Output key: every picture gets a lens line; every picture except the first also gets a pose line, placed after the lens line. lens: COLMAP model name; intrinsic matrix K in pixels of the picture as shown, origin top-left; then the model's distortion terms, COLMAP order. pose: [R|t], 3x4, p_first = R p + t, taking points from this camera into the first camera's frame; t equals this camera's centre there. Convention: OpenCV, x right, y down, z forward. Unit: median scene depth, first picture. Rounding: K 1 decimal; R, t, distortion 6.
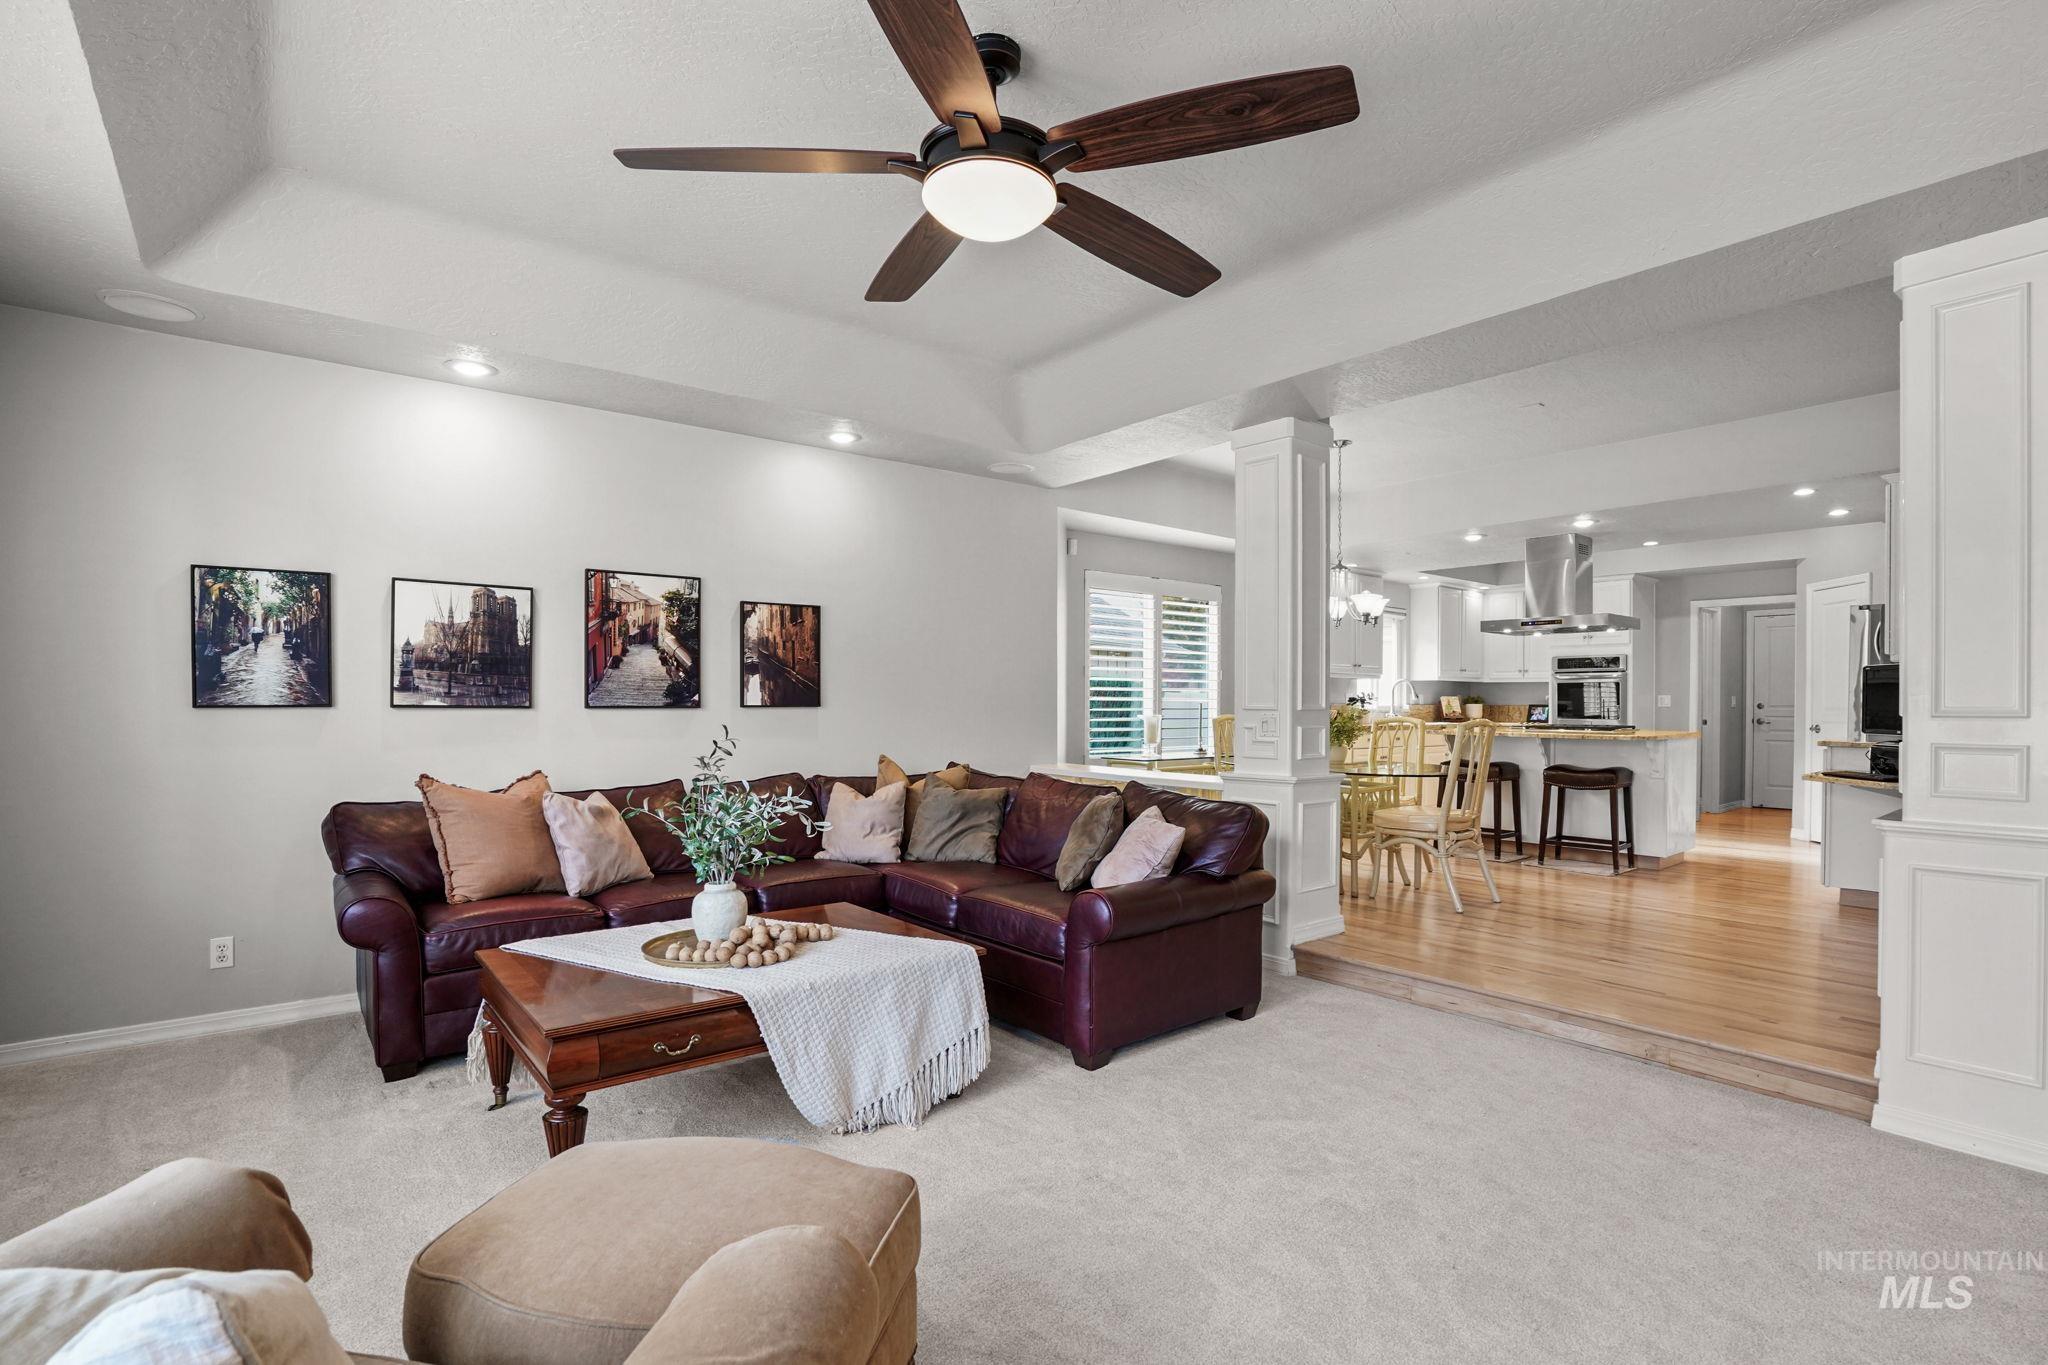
lens RADIAL K [[1041.5, 0, 1031.7], [0, 1041.5, 712.0], [0, 0, 1]] dist [-0.027649, 0.008601]
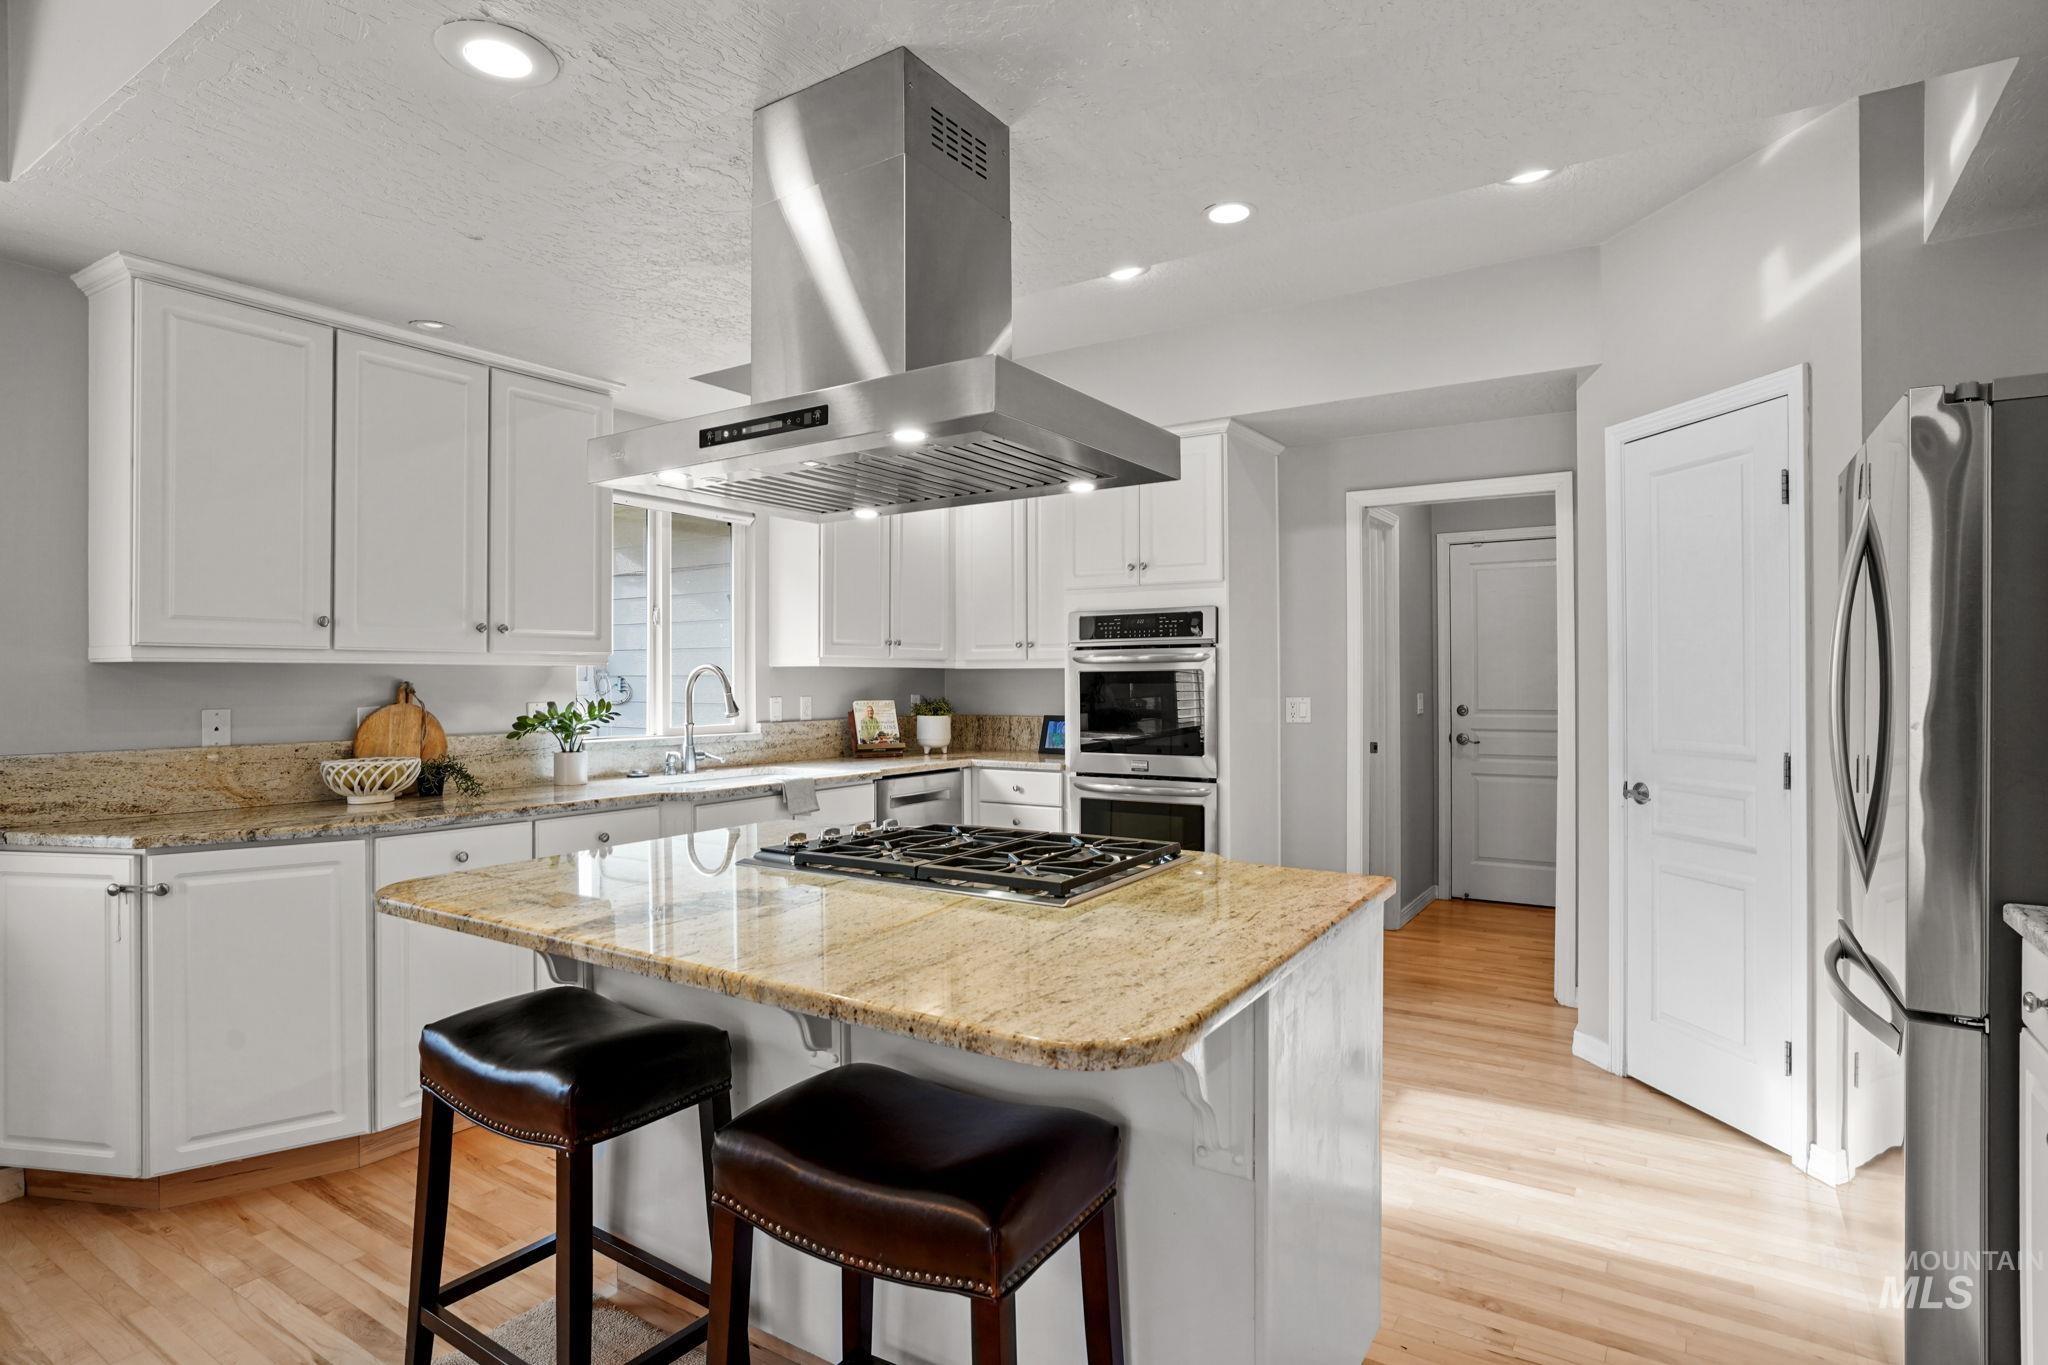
lens RADIAL K [[1041.5, 0, 1008.5], [0, 1041.5, 677.6], [0, 0, 1]] dist [-0.027649, 0.008601]
pose [[0.966526, -0.004792, 0.256525, 0.367539], [0.007158, 0.999940, -0.008293, -0.022346], [-0.256470, 0.009852, 0.966502, 0.582738]]
